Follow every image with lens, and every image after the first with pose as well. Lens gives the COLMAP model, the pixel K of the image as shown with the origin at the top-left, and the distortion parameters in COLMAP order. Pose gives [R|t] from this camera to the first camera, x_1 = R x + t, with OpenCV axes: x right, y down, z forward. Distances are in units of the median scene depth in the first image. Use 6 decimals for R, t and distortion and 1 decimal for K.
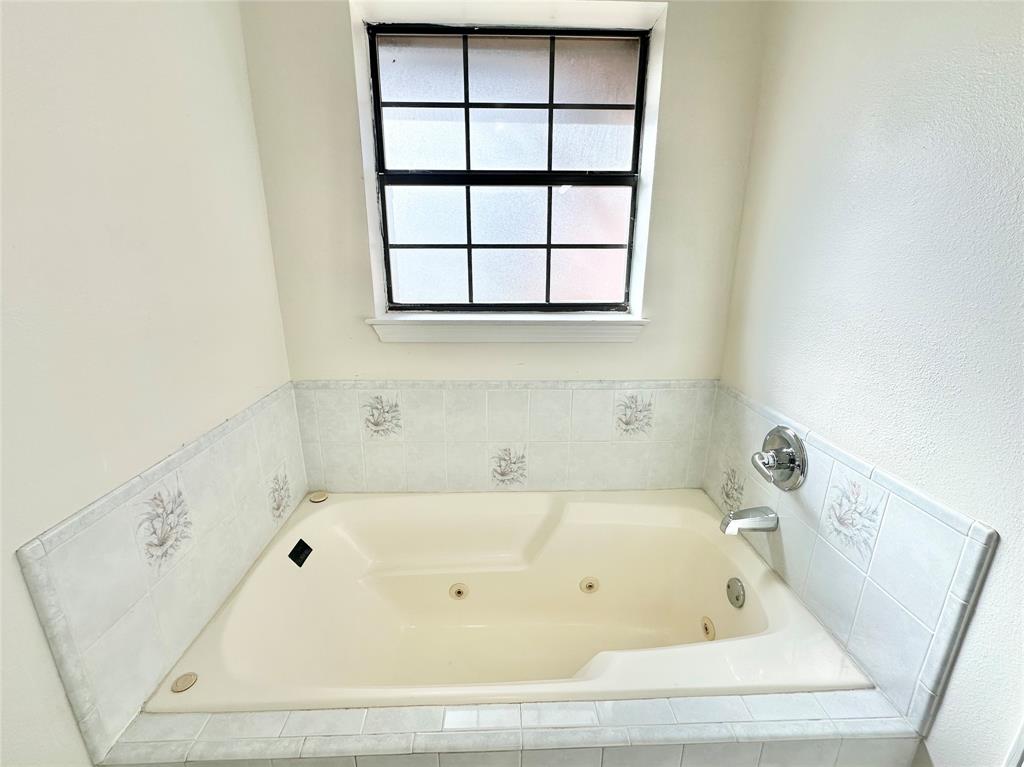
lens RADIAL K [[410.3, 0, 509.4], [0, 410.3, 376.1], [0, 0, 1]] dist [-0.004533, 0.000498]
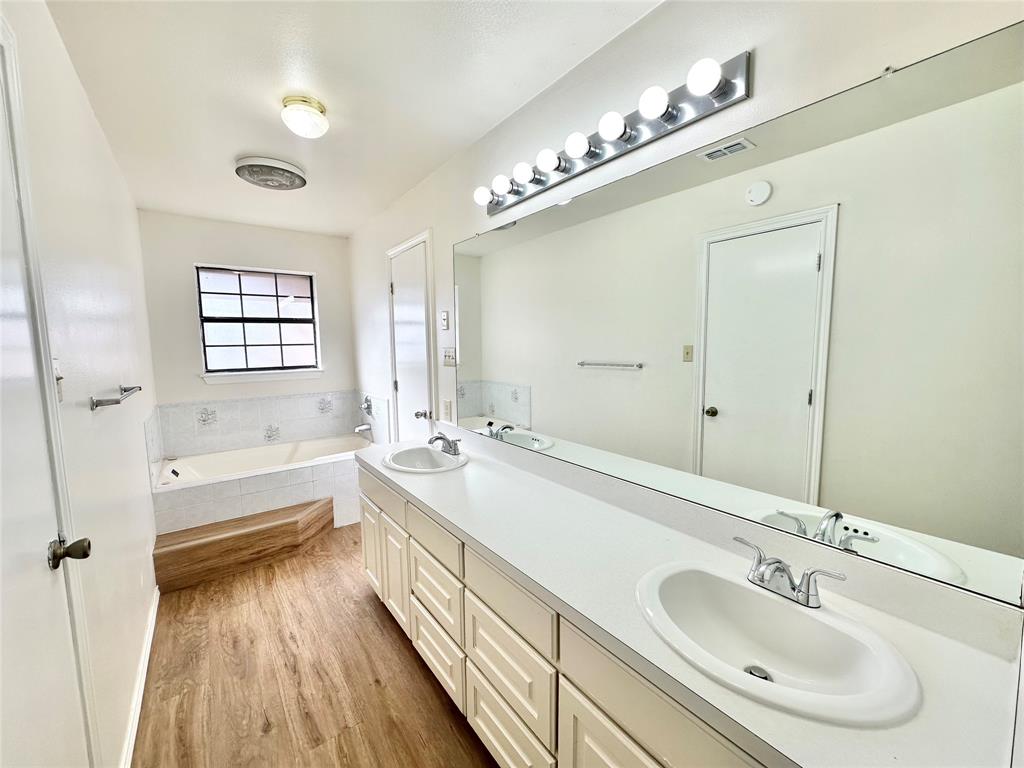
lens RADIAL K [[410.3, 0, 510.6], [0, 410.3, 386.0], [0, 0, 1]] dist [-0.004533, 0.000498]
pose [[0.820360, -0.073652, 0.567084, -0.206805], [0.172394, 0.977388, -0.122449, 0.516327], [-0.545242, 0.198214, 0.814507, -1.890143]]
